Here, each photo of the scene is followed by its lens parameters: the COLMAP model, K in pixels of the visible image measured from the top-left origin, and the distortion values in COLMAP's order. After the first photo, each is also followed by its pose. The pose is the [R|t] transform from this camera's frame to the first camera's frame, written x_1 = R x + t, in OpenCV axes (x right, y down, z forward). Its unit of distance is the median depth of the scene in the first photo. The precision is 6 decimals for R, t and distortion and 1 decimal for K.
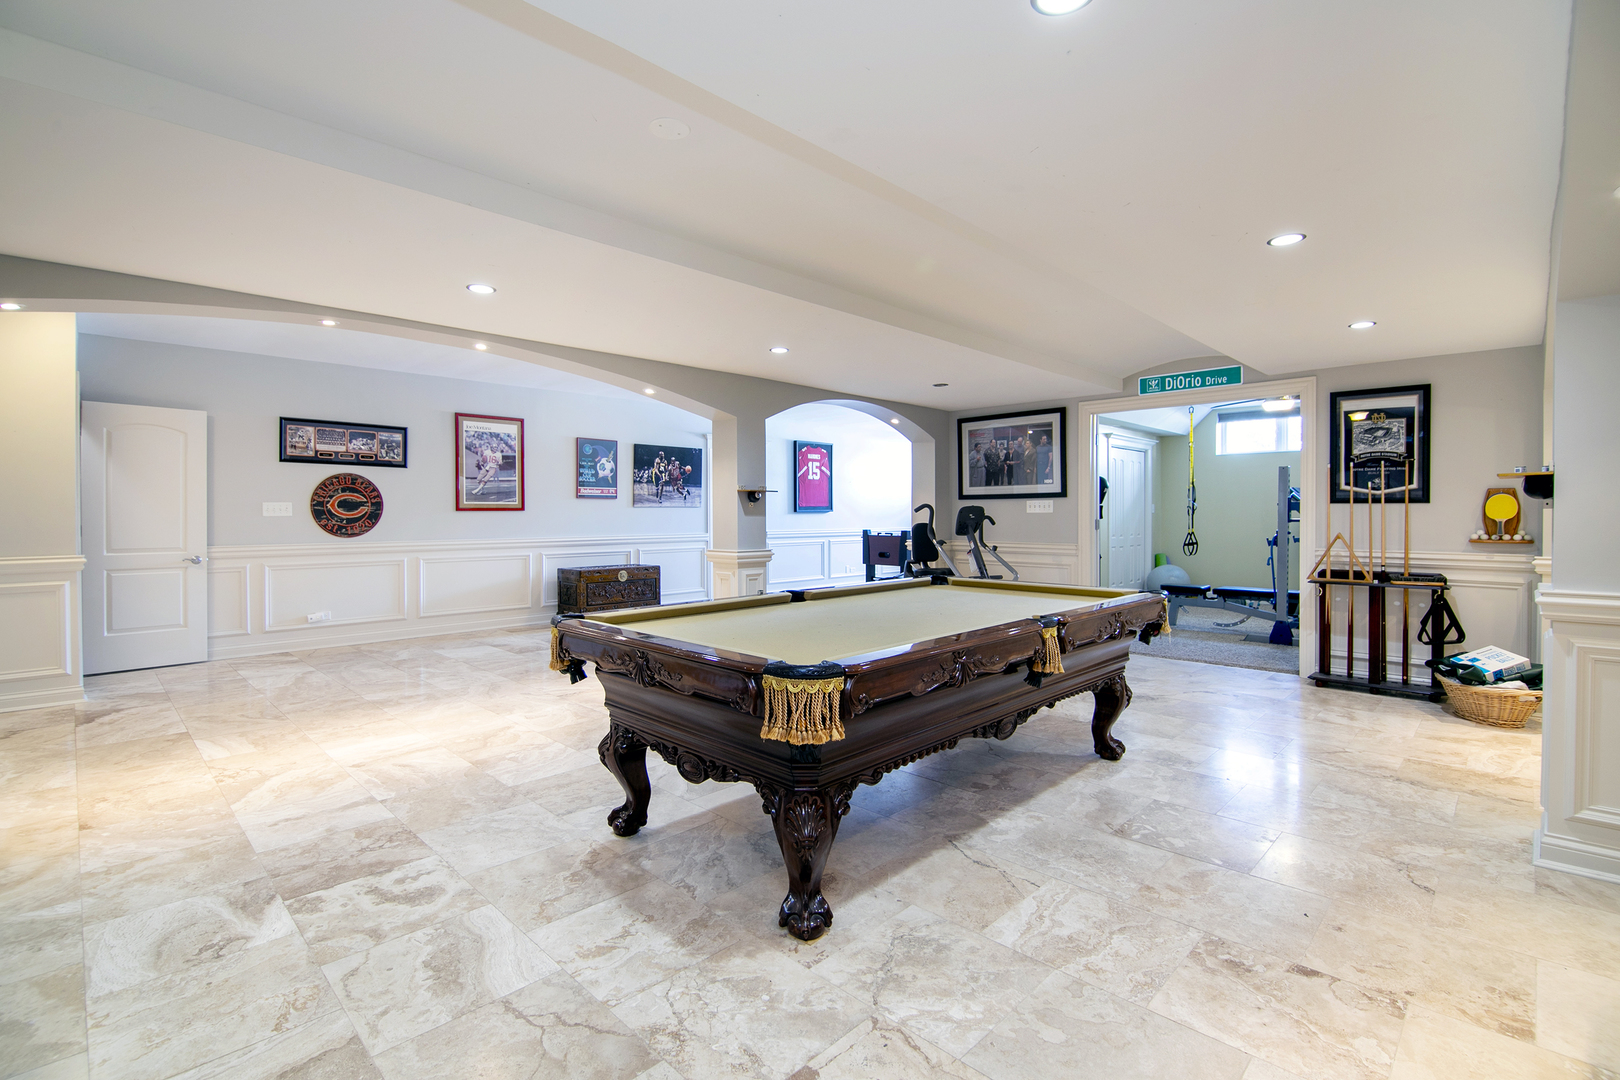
lens RADIAL K [[730.7, 0, 811.1], [0, 730.7, 525.5], [0, 0, 1]] dist [-0.003006, -0.007865]
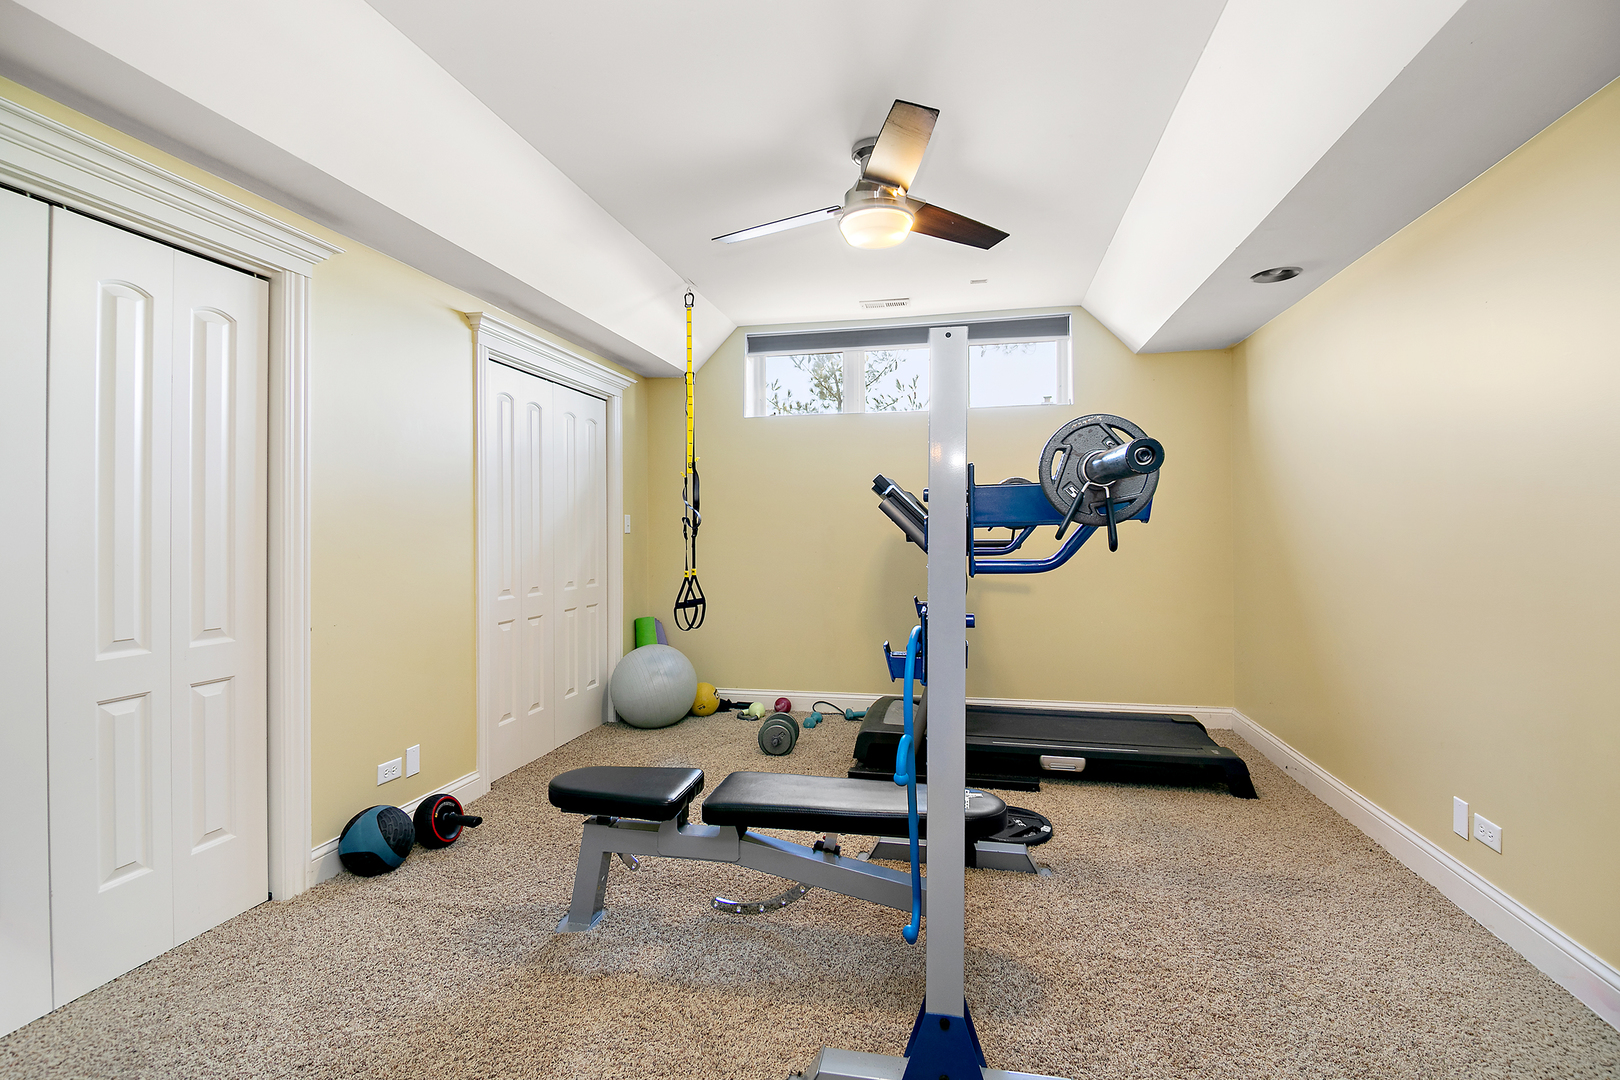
lens RADIAL K [[730.7, 0, 811.1], [0, 730.7, 525.5], [0, 0, 1]] dist [-0.003006, -0.007865]
pose [[0.847476, 0.002043, 0.530829, 0.642952], [0.012391, 0.999644, -0.023631, -0.019128], [-0.530689, 0.026604, 0.847149, 1.084260]]
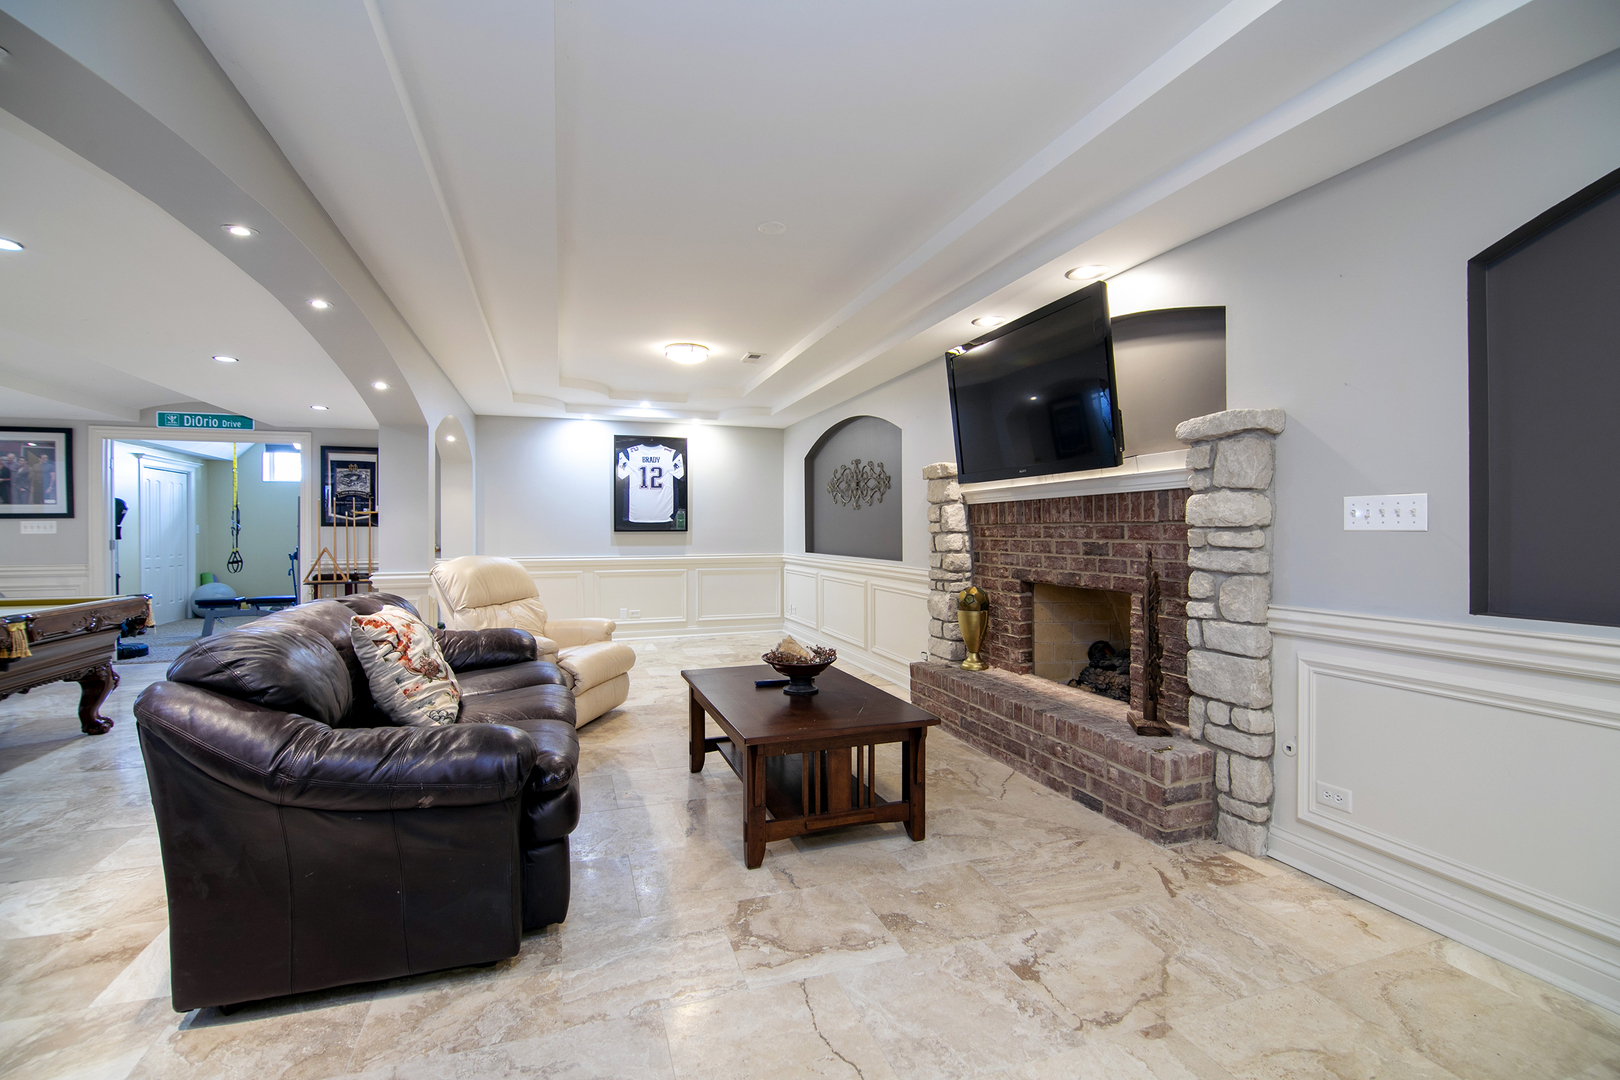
lens RADIAL K [[713.6, 0, 807.1], [0, 713.6, 531.7], [0, 0, 1]] dist [-0.001566, -0.012719]
pose [[0.447967, 0.000073, 0.894050, -0.080665], [0.017281, 0.999812, -0.008740, 0.007831], [-0.893883, 0.019366, 0.447882, -0.439278]]
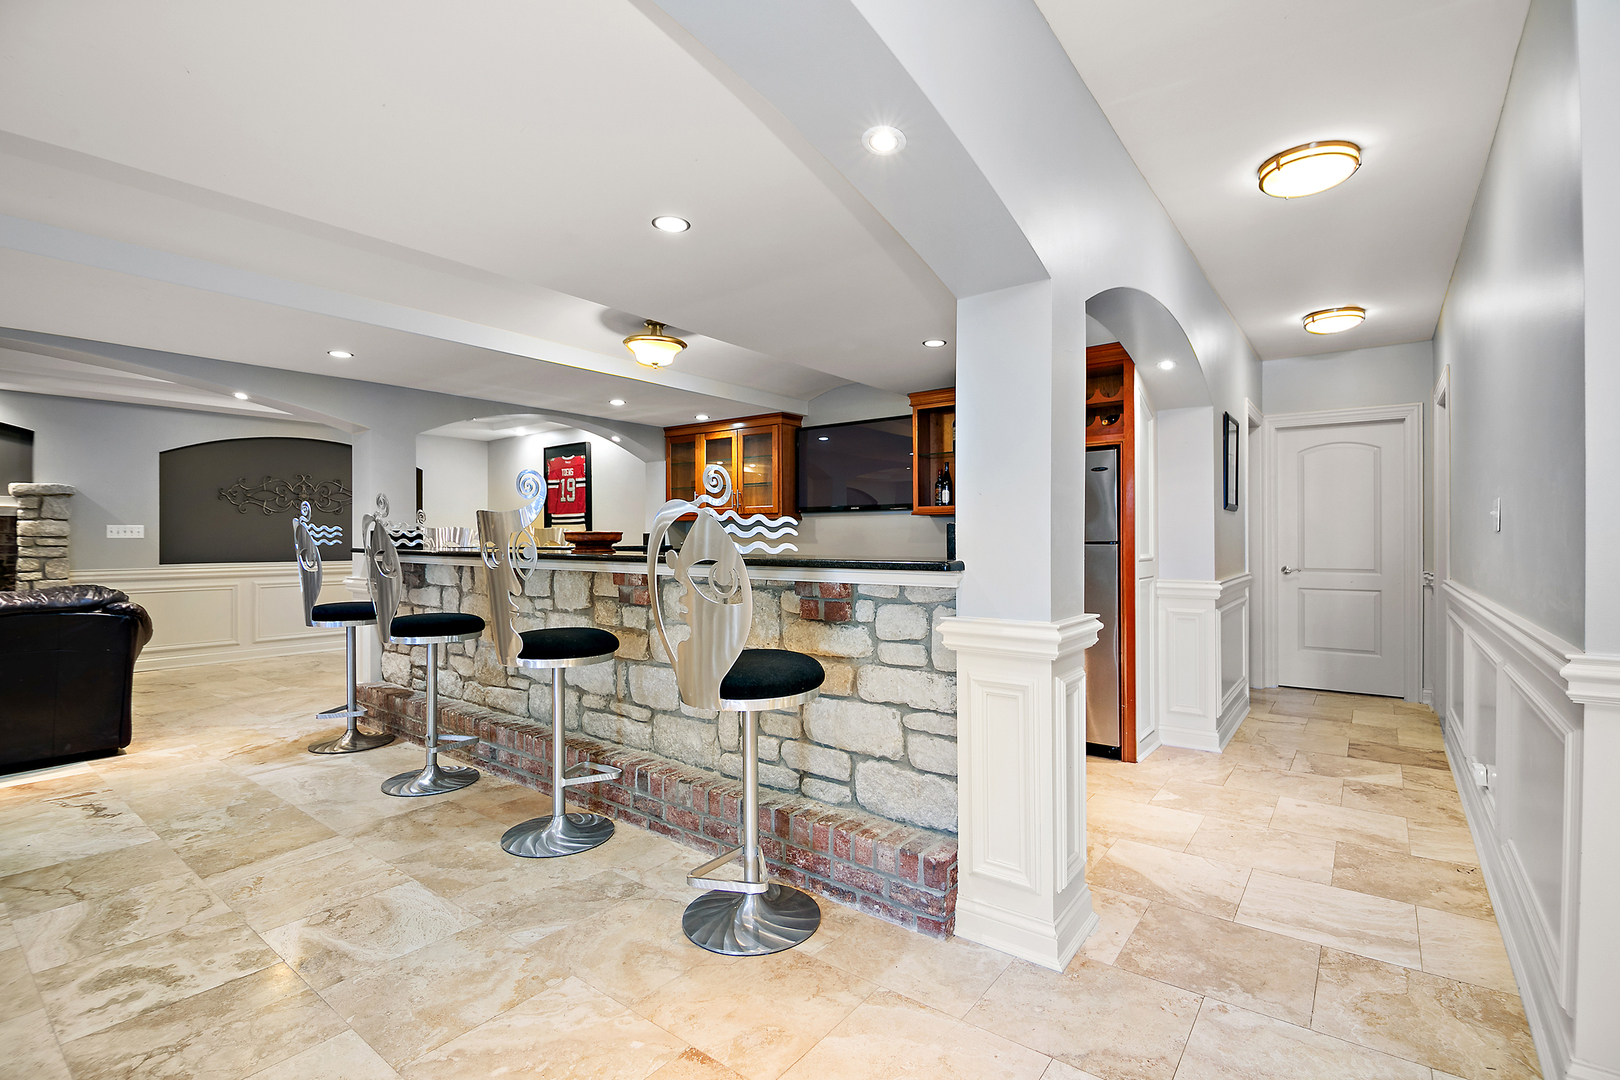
lens RADIAL K [[739.1, 0, 821.4], [0, 739.1, 545.5], [0, 0, 1]] dist [-0.000837, -0.007261]
pose [[-0.992528, 0.007289, -0.121797, -0.581704], [0.003907, 0.999601, 0.027978, -0.009072], [0.121952, 0.027293, -0.992161, 0.894645]]
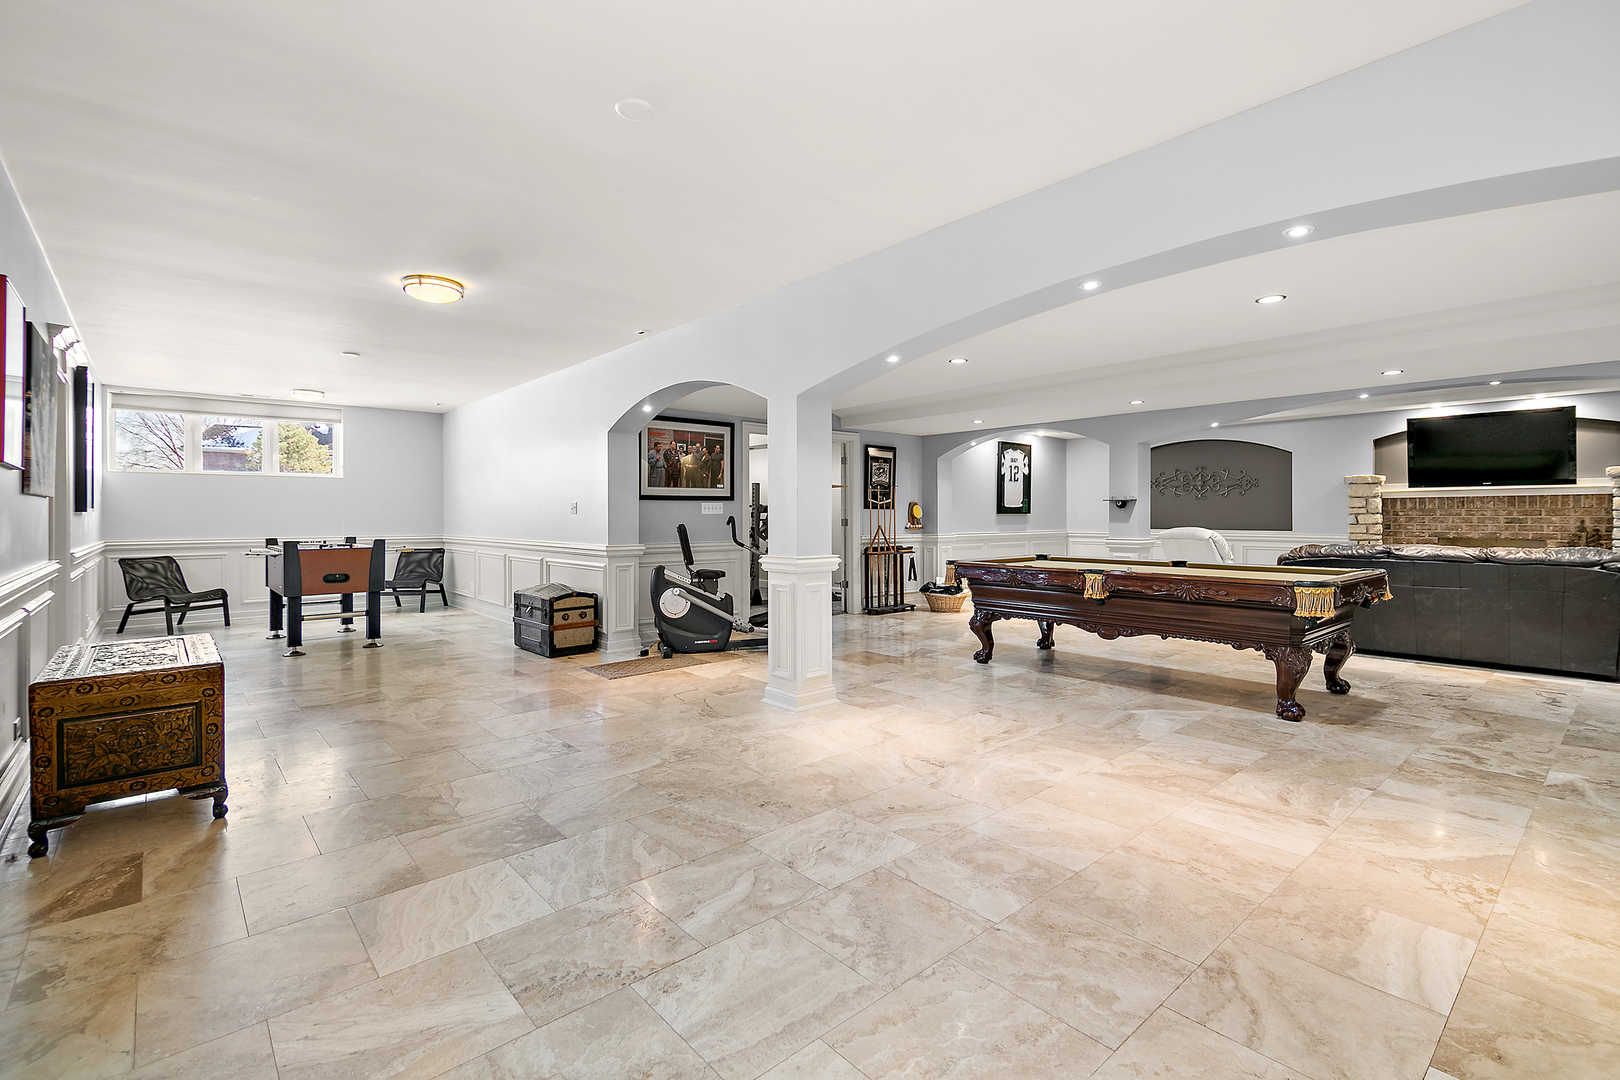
lens RADIAL K [[729.2, 0, 801.6], [0, 729.2, 514.1], [0, 0, 1]] dist [0.040797, -0.010777]
pose [[0.074447, 0.004095, 0.997217, -1.051051], [0.019530, 0.999794, -0.005563, -0.011542], [-0.997034, 0.019890, 0.074352, 1.061257]]
